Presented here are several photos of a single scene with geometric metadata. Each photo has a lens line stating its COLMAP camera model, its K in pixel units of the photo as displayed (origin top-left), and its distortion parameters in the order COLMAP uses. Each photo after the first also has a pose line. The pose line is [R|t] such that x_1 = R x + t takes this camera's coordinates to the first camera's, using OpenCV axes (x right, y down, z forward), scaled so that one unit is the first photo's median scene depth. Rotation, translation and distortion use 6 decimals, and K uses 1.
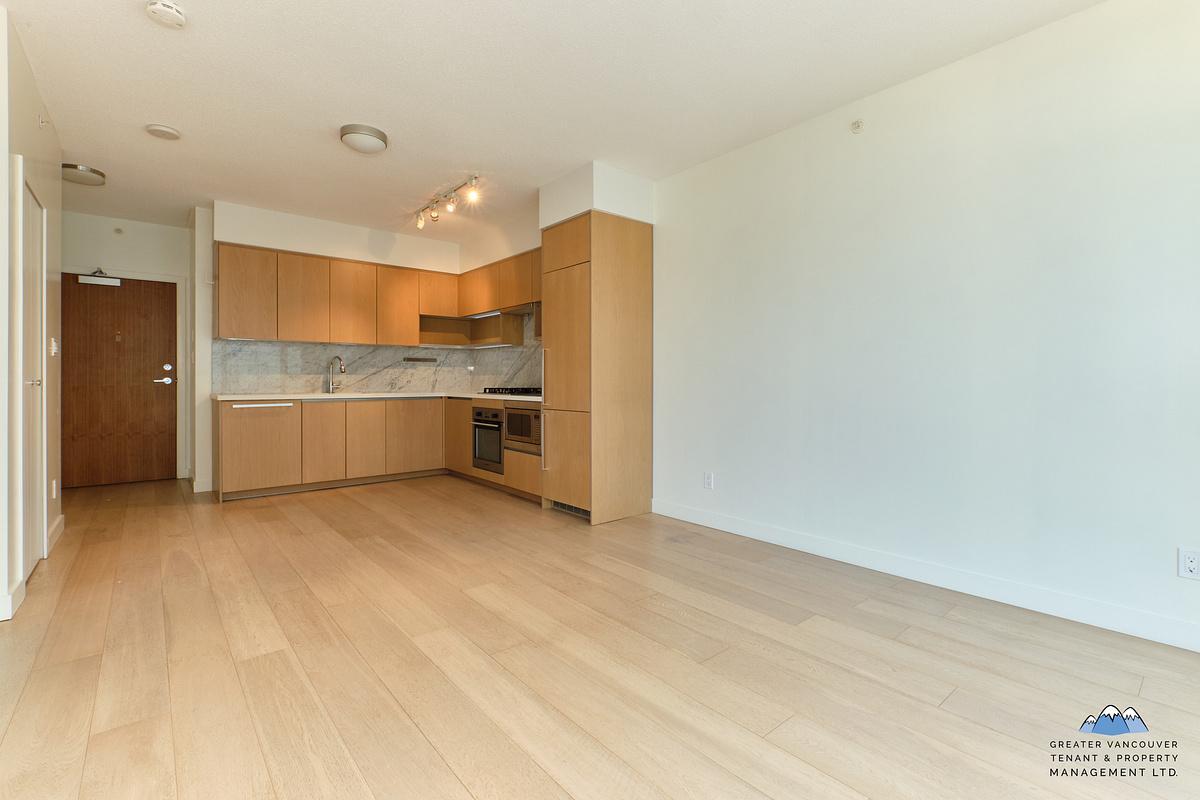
lens RADIAL K [[530.9, 0, 581.6], [0, 530.9, 380.3], [0, 0, 1]] dist [-0.002204, -0.001873]
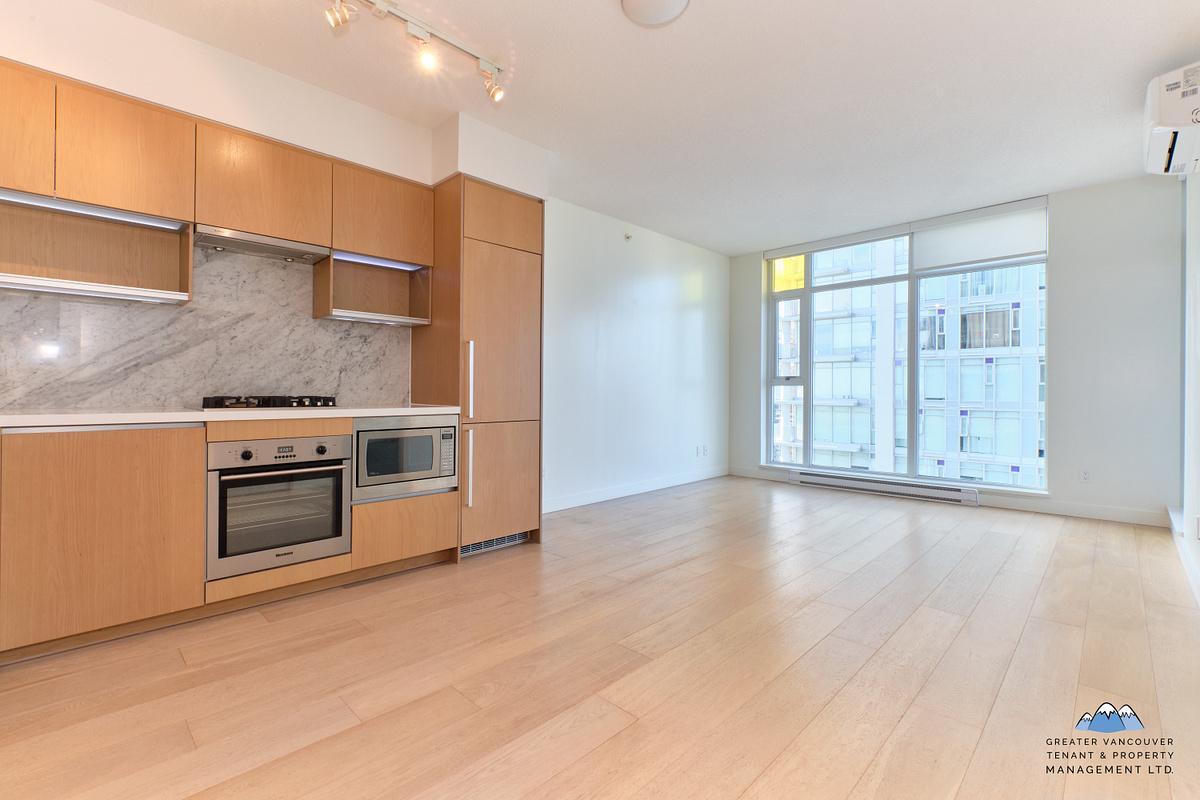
lens RADIAL K [[530.9, 0, 585.2], [0, 530.9, 390.1], [0, 0, 1]] dist [-0.002204, -0.001873]
pose [[-0.097164, -0.001132, 0.995268, -0.699923], [-0.008868, 0.999961, 0.000272, 0.005505], [-0.995229, -0.008799, -0.097170, 0.784752]]
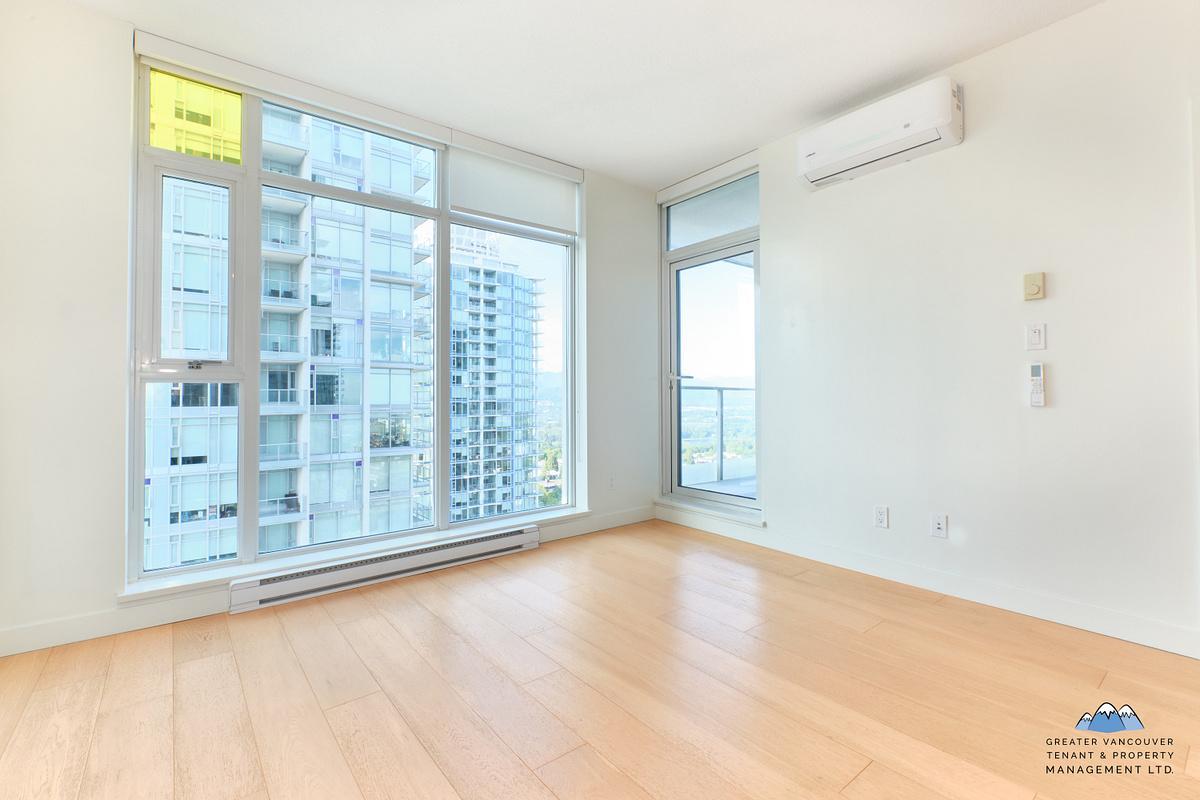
lens RADIAL K [[530.9, 0, 585.1], [0, 530.9, 383.3], [0, 0, 1]] dist [-0.002204, -0.001873]
pose [[-0.999702, 0.003876, 0.024101, 0.081415], [0.003204, 0.999606, -0.027876, 0.008597], [-0.024199, -0.027791, -0.999321, 0.706265]]
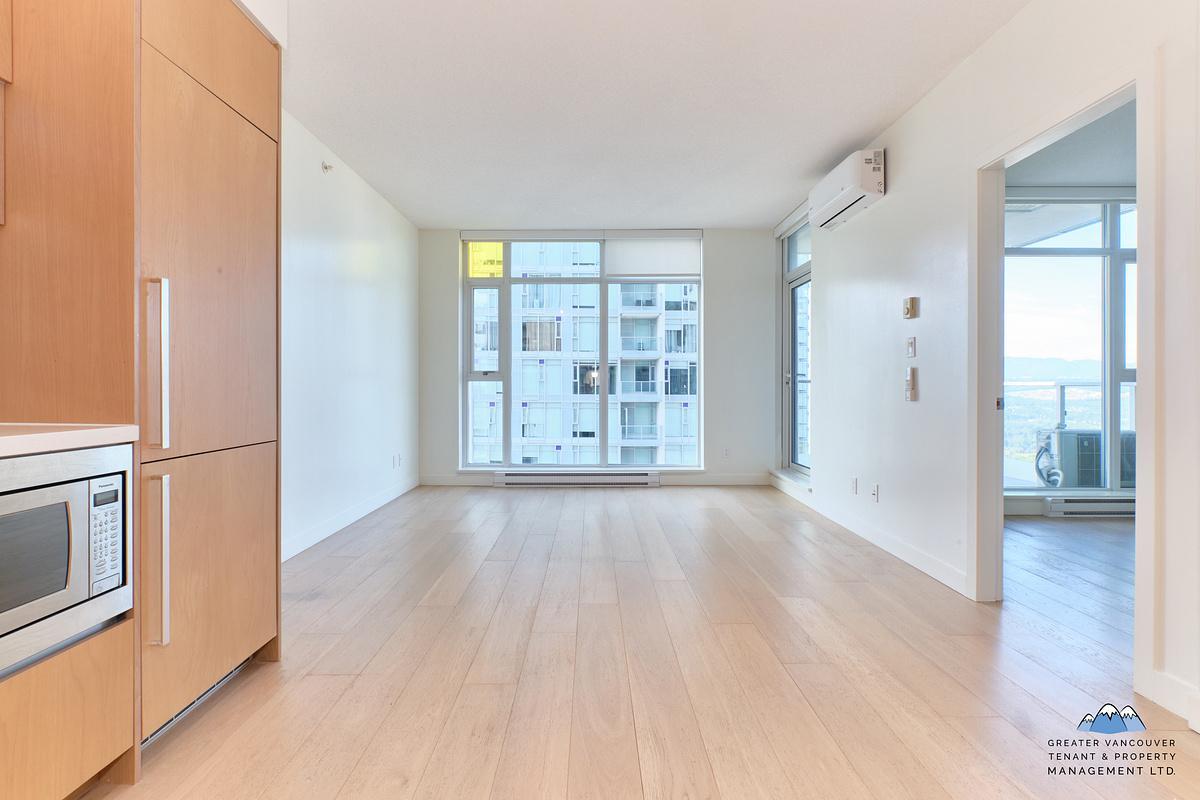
lens RADIAL K [[530.9, 0, 588.3], [0, 530.9, 387.1], [0, 0, 1]] dist [-0.002204, -0.001873]
pose [[-0.770066, -0.003592, 0.637954, -0.416803], [-0.007285, 0.999968, -0.003163, 0.006100], [-0.637923, -0.007083, -0.770068, 0.932194]]
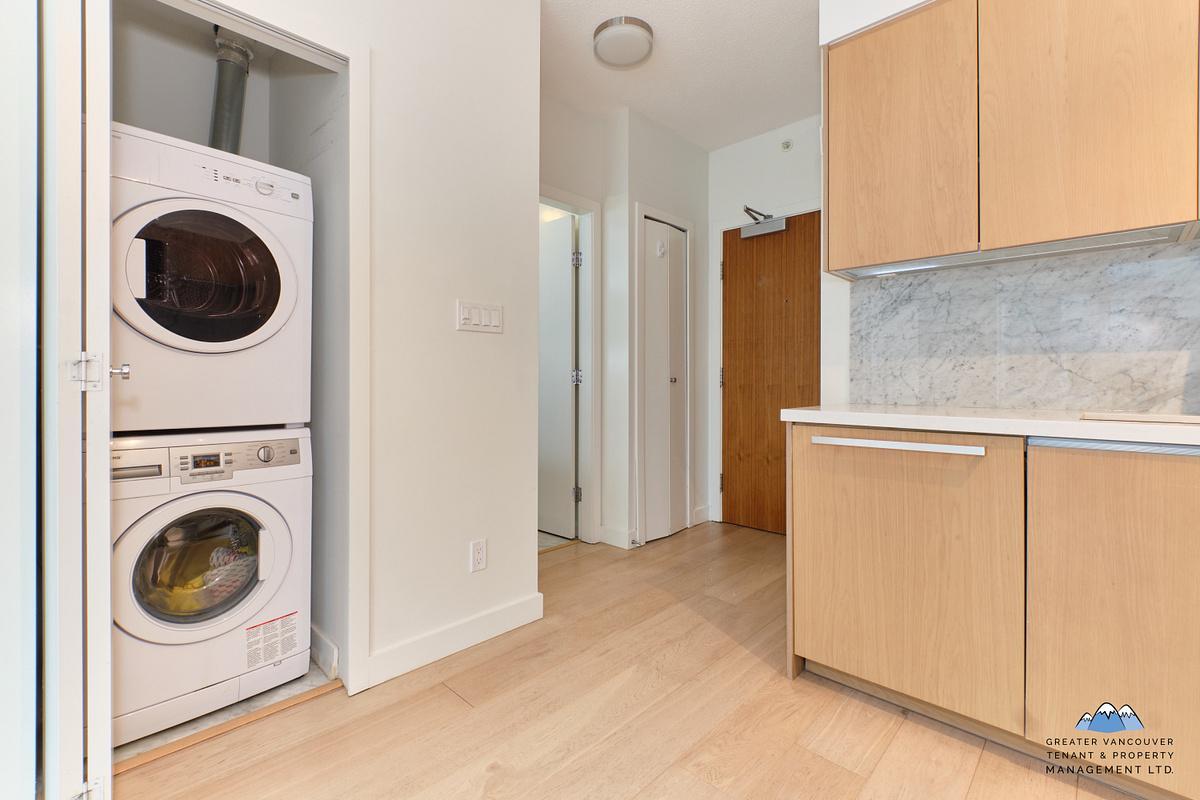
lens RADIAL K [[530.9, 0, 594.0], [0, 530.9, 379.8], [0, 0, 1]] dist [-0.002204, -0.001873]
pose [[0.119141, -0.001909, -0.992875, -0.273411], [0.000578, 0.999998, -0.001854, 0.006532], [0.992877, -0.000353, 0.119142, 0.727275]]
